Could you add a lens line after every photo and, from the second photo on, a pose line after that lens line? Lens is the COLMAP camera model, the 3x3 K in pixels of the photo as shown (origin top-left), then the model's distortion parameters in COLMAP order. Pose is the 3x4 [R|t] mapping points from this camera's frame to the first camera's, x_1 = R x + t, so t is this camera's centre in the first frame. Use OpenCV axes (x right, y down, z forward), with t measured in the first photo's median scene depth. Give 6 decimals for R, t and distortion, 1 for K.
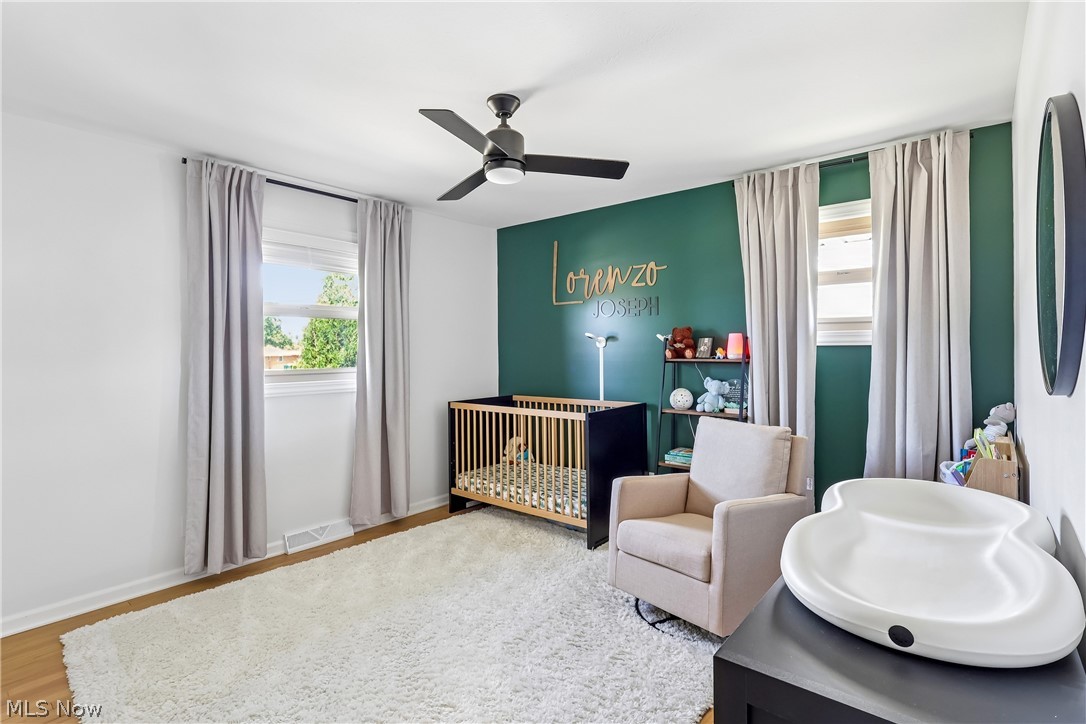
lens RADIAL K [[517.7, 0, 541.3], [0, 517.7, 350.2], [0, 0, 1]] dist [-0.003728, -0.000145]
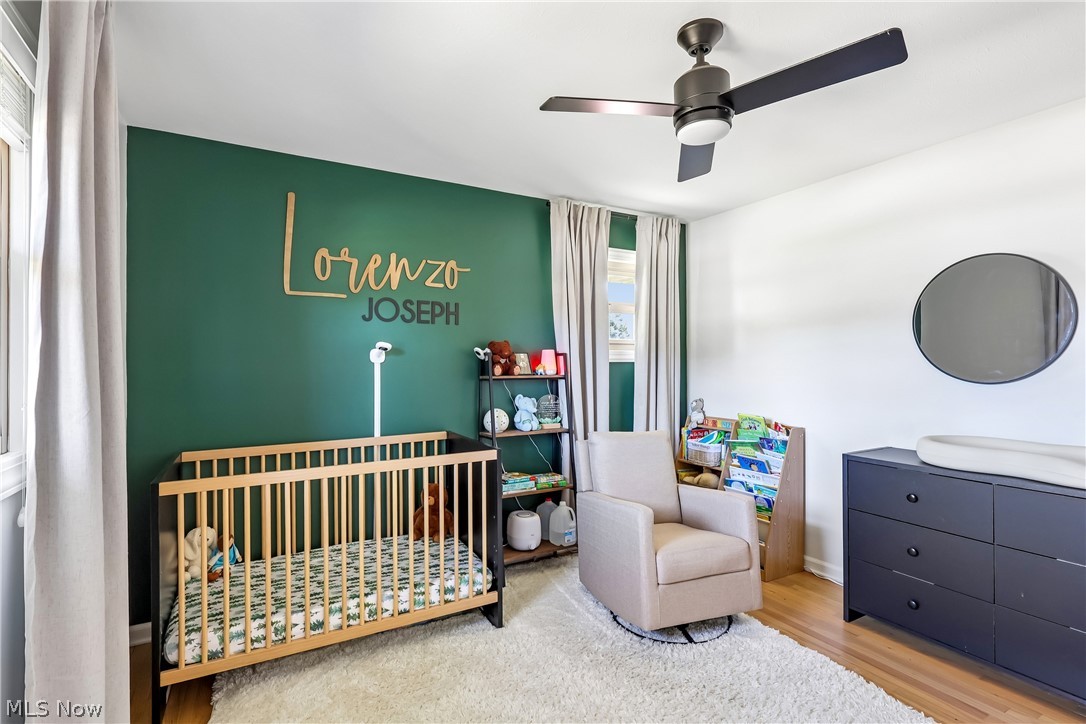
lens RADIAL K [[517.7, 0, 541.4], [0, 517.7, 361.2], [0, 0, 1]] dist [-0.003728, -0.000145]
pose [[0.355138, 0.009126, 0.934769, -0.517443], [0.004642, 0.999923, -0.011525, 0.001550], [-0.934802, 0.008432, 0.355069, 0.575995]]
